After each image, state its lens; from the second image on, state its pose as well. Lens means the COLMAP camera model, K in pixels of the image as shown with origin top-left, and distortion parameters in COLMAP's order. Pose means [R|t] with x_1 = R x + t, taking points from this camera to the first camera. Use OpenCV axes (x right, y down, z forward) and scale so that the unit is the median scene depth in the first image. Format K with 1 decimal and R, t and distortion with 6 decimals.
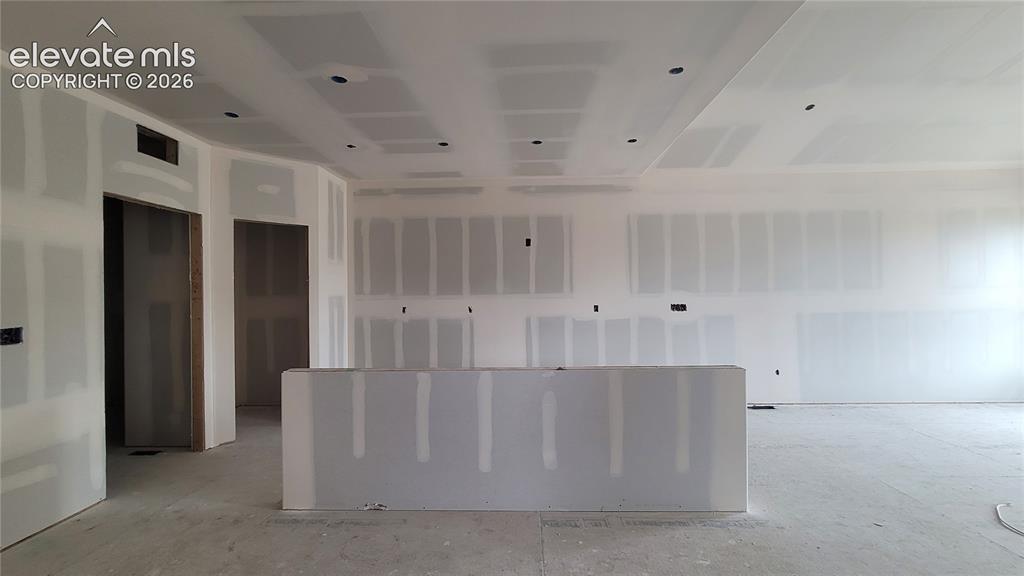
lens RADIAL K [[417.2, 0, 515.6], [0, 417.2, 288.6], [0, 0, 1]] dist [-0.000679, -0.000313]
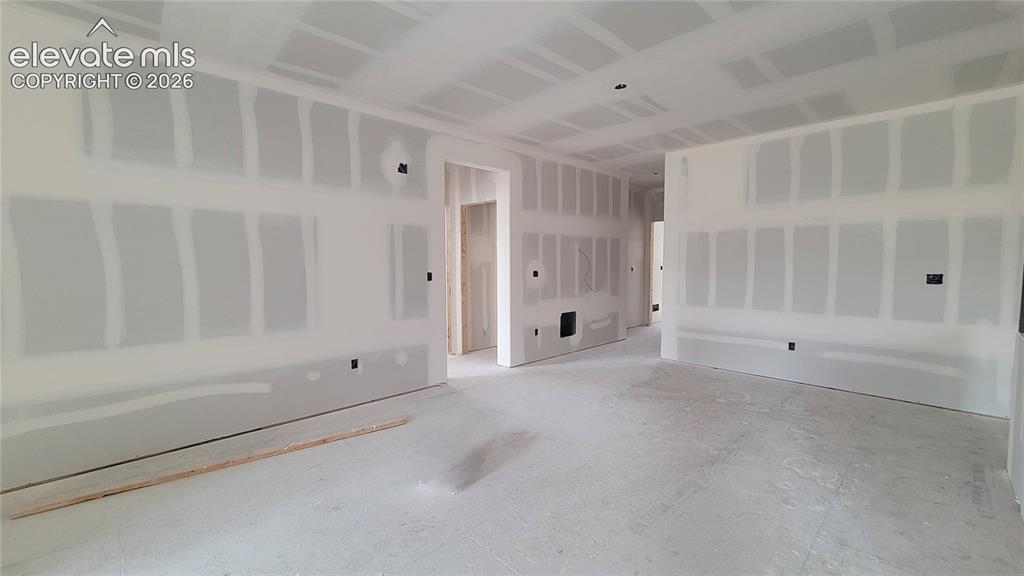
lens RADIAL K [[417.2, 0, 515.6], [0, 417.2, 288.6], [0, 0, 1]] dist [-0.000679, -0.000313]
pose [[-0.694629, 0.060004, -0.716861, 0.507007], [0.015625, 0.997538, 0.068358, 0.005936], [0.719198, 0.036283, -0.693857, 0.444100]]
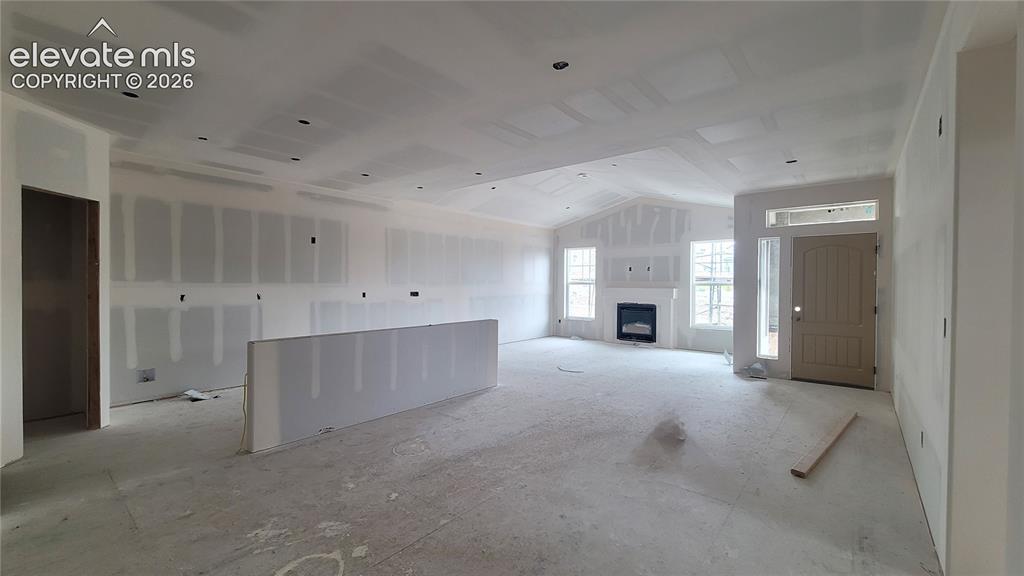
lens RADIAL K [[417.2, 0, 515.6], [0, 417.2, 288.6], [0, 0, 1]] dist [-0.000679, -0.000313]
pose [[0.612343, 0.005320, 0.790574, -0.571084], [-0.021244, 0.999727, 0.009728, 0.004445], [-0.790307, -0.022752, 0.612289, -0.202128]]
